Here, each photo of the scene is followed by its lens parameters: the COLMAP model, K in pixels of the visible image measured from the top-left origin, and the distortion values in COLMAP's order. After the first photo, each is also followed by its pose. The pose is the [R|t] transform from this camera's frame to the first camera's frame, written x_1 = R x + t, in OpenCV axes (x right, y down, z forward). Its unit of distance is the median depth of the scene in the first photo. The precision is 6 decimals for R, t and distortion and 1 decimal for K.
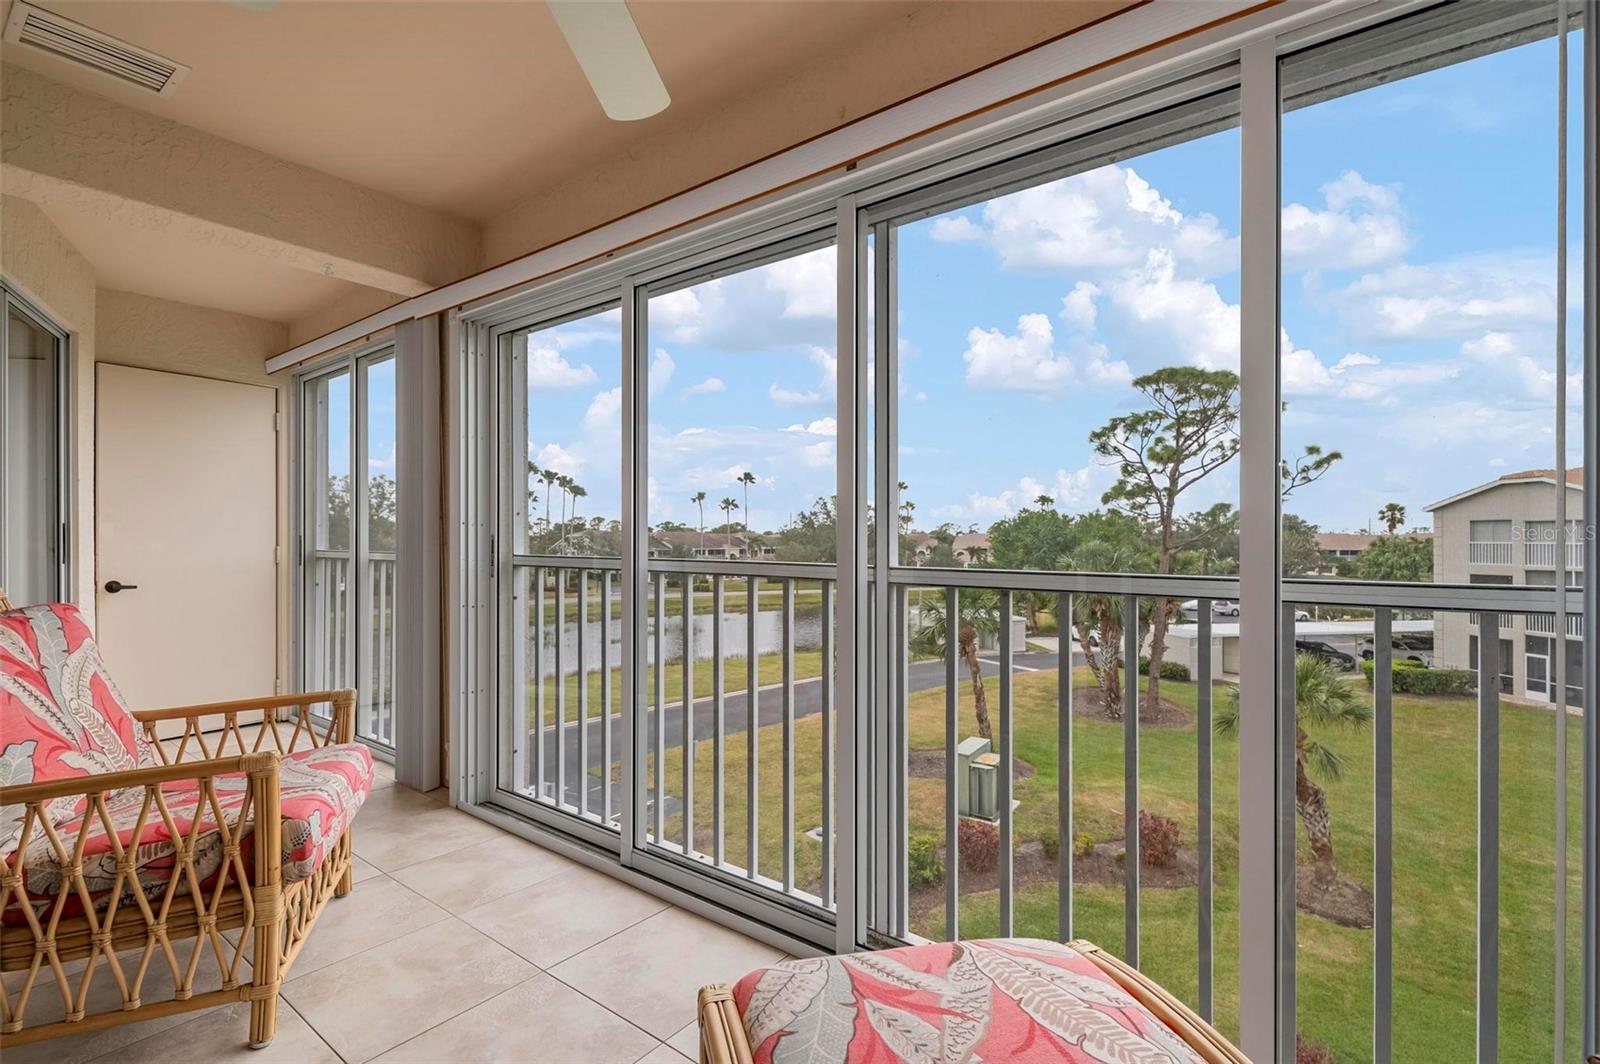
lens RADIAL K [[727.5, 0, 798.8], [0, 727.5, 540.3], [0, 0, 1]] dist [0.003475, -0.005560]
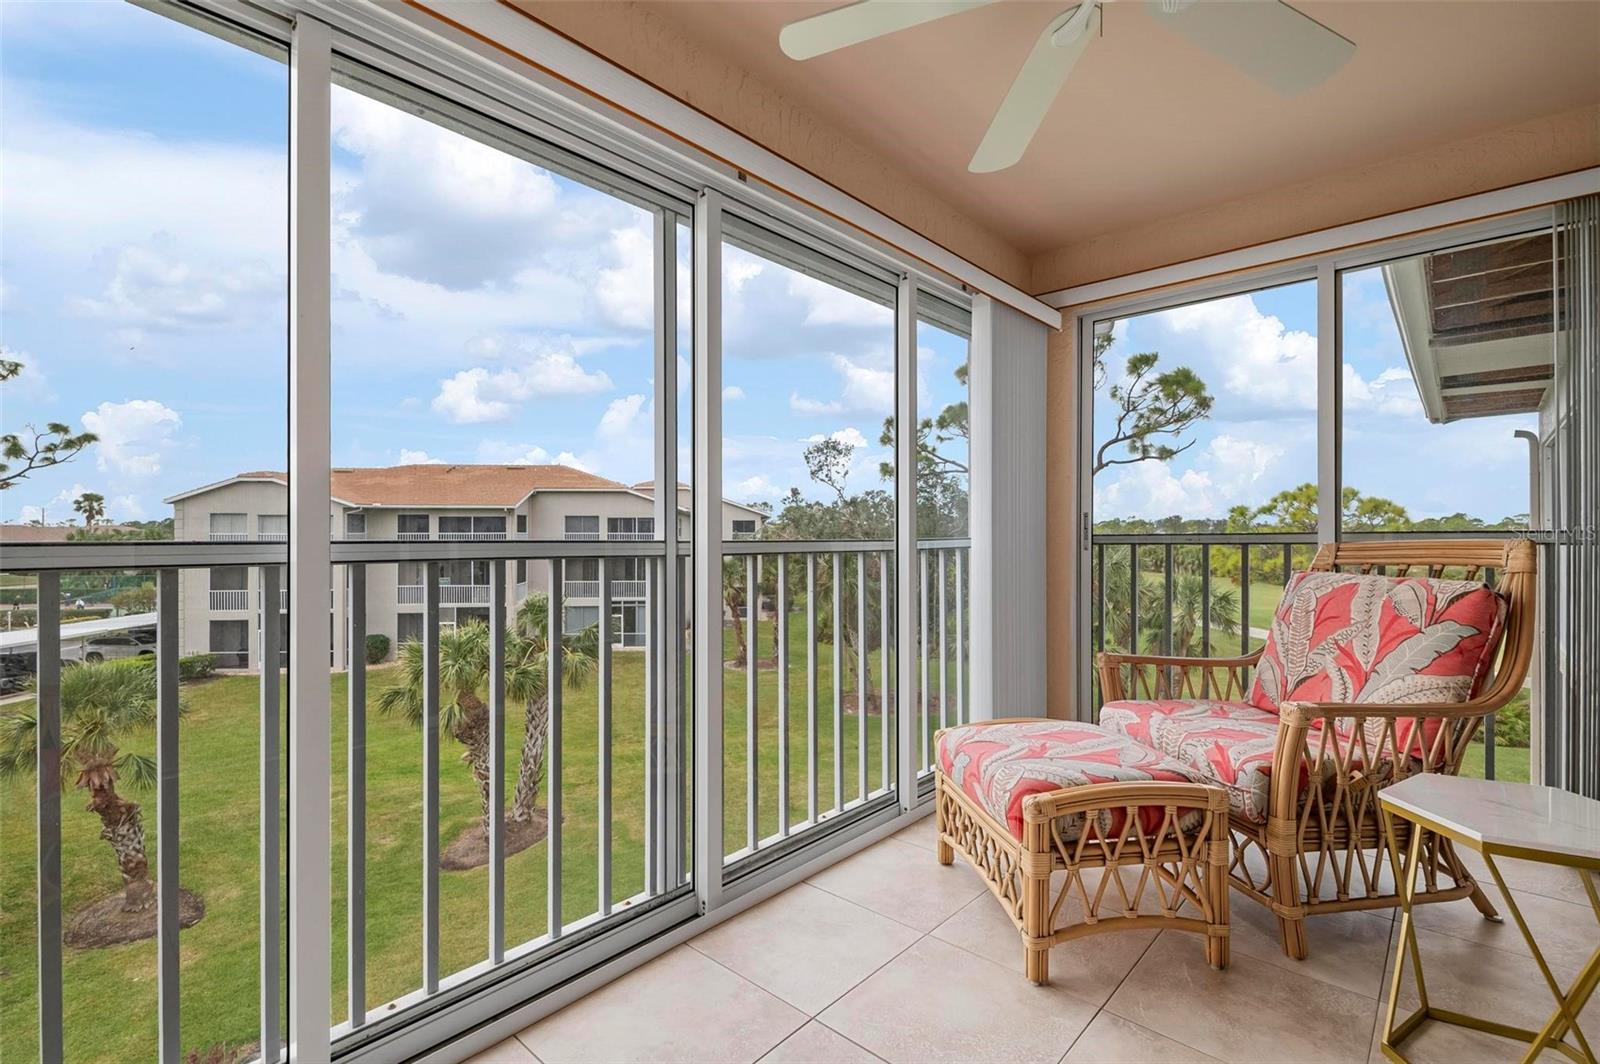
lens RADIAL K [[719.6, 0, 799.5], [0, 719.6, 534.9], [0, 0, 1]] dist [-0.000133, -0.000306]
pose [[0.084675, -0.003723, 0.996402, -0.089562], [0.001218, 0.999993, 0.003633, 0.002292], [-0.996408, 0.000906, 0.084679, 0.072412]]
